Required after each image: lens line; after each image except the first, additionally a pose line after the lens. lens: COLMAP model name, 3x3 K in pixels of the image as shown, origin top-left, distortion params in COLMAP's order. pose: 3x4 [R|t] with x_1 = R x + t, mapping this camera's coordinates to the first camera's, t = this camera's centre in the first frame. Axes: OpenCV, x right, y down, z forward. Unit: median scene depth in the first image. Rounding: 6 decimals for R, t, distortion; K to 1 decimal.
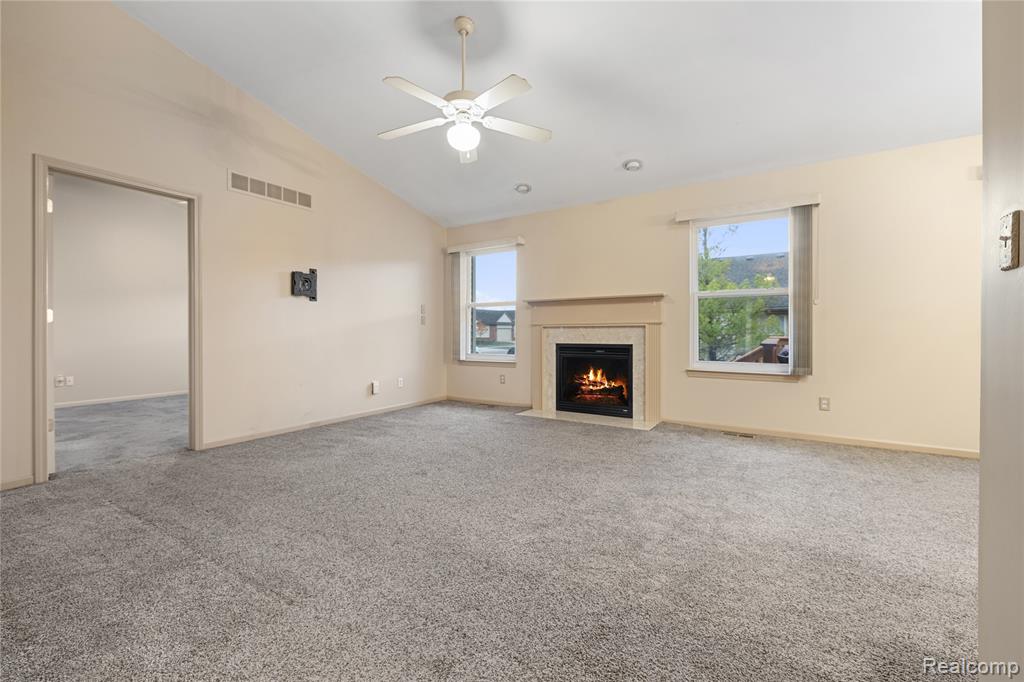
lens RADIAL K [[427.1, 0, 514.3], [0, 427.1, 334.8], [0, 0, 1]] dist [-0.004938, -0.001299]
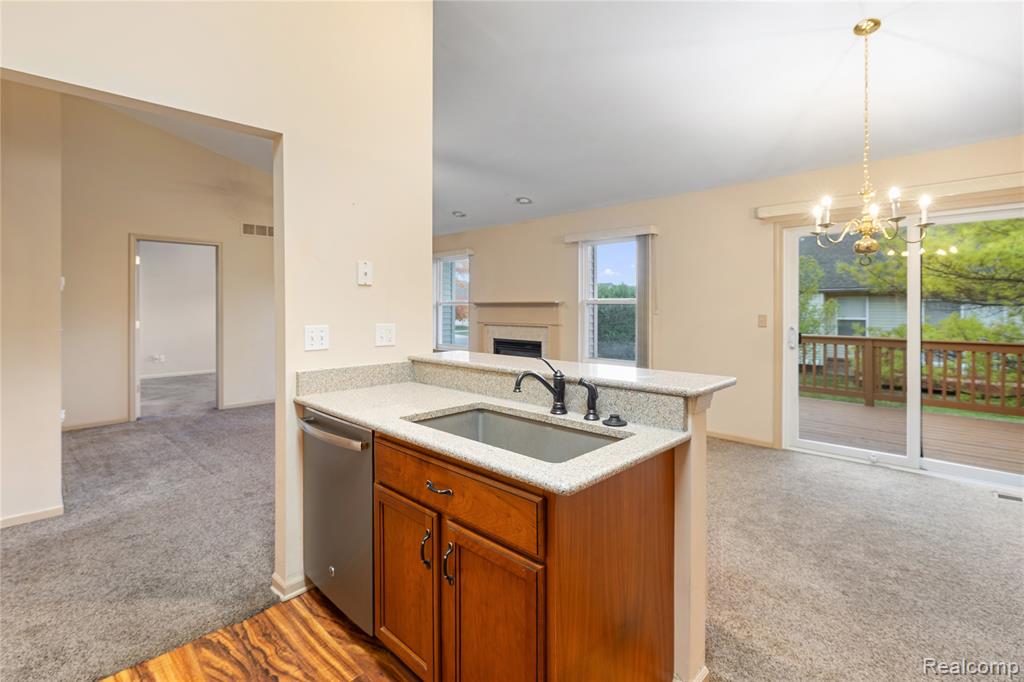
lens RADIAL K [[486.1, 0, 519.9], [0, 486.1, 310.6], [0, 0, 1]] dist [-0.013235, 0.000986]
pose [[0.978282, 0.004169, -0.207238, 0.667314], [-0.002751, 0.999971, 0.007130, -0.099842], [0.207262, -0.006405, 0.978265, -0.476226]]
